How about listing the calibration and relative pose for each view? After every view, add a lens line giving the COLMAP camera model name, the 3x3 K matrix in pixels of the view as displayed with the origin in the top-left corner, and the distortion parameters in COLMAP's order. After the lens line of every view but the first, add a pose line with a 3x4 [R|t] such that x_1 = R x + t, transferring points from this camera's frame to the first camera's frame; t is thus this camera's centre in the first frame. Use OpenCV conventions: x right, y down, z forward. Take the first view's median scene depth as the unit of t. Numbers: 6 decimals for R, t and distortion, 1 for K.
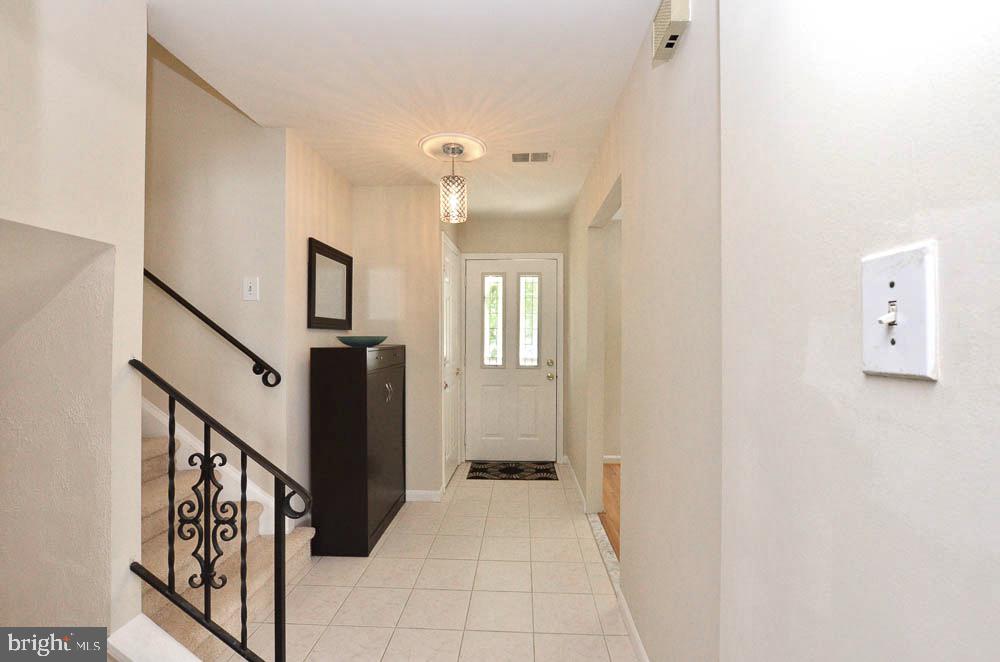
lens RADIAL K [[438.3, 0, 503.1], [0, 438.3, 334.0], [0, 0, 1]] dist [-0.011925, 0.000364]
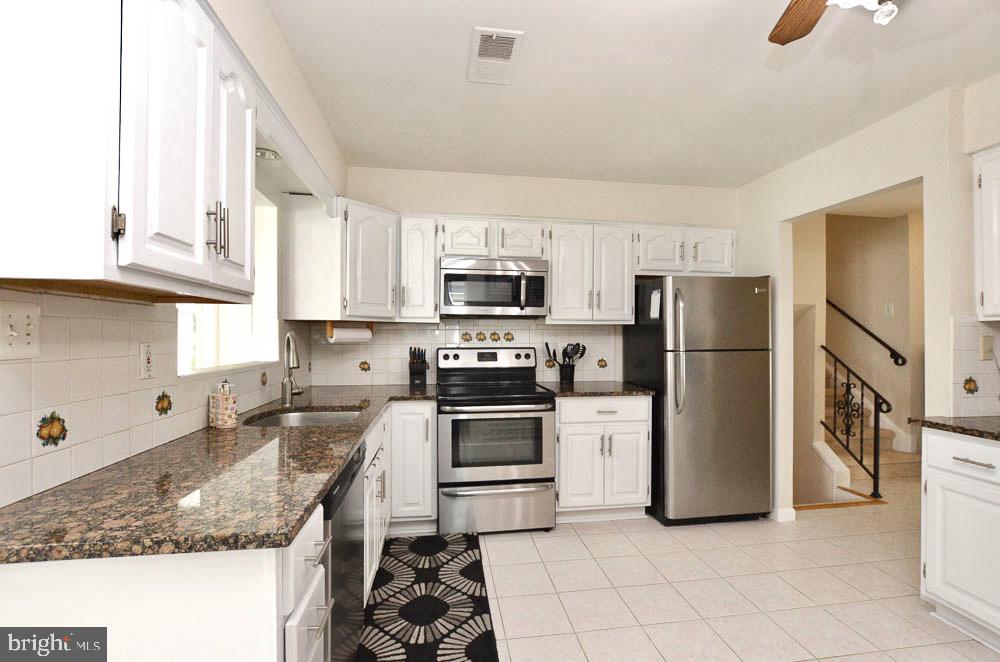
lens RADIAL K [[438.3, 0, 503.1], [0, 438.3, 334.0], [0, 0, 1]] dist [-0.011925, 0.000364]
pose [[0.193908, -0.005537, -0.981004, 1.406034], [0.000721, 0.999985, -0.005501, 0.003758], [0.981019, 0.000359, 0.193909, -1.450642]]
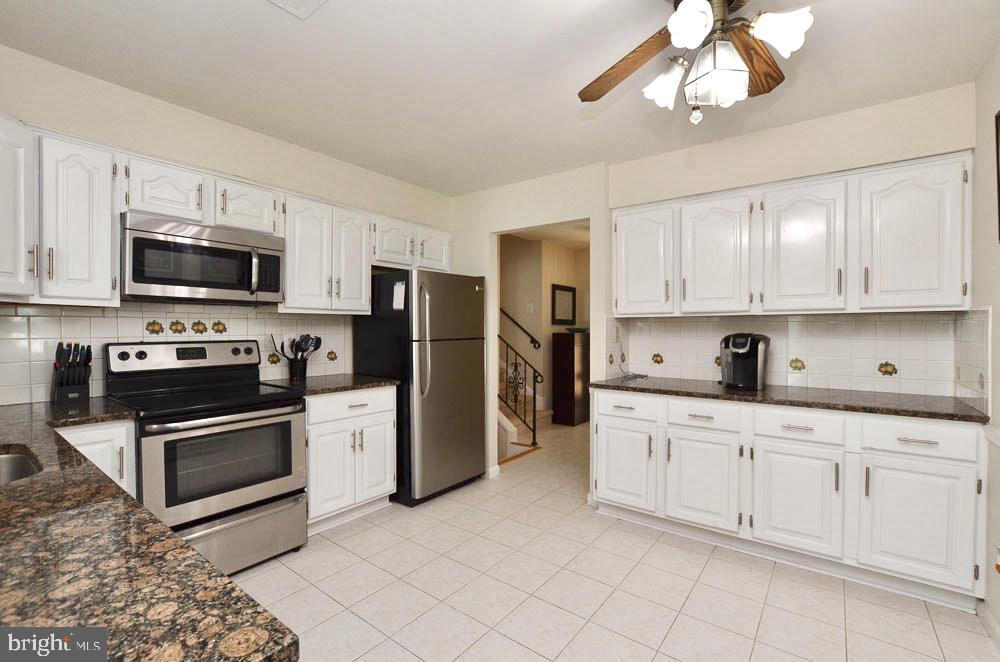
lens RADIAL K [[437.1, 0, 500.0], [0, 437.1, 331.0], [0, 0, 1]] dist [-0.012424, 0.000259]
pose [[0.817148, 0.005392, -0.576403, 1.140851], [-0.000766, 0.999966, 0.008268, 0.005603], [0.576427, -0.006315, 0.817124, -1.791782]]
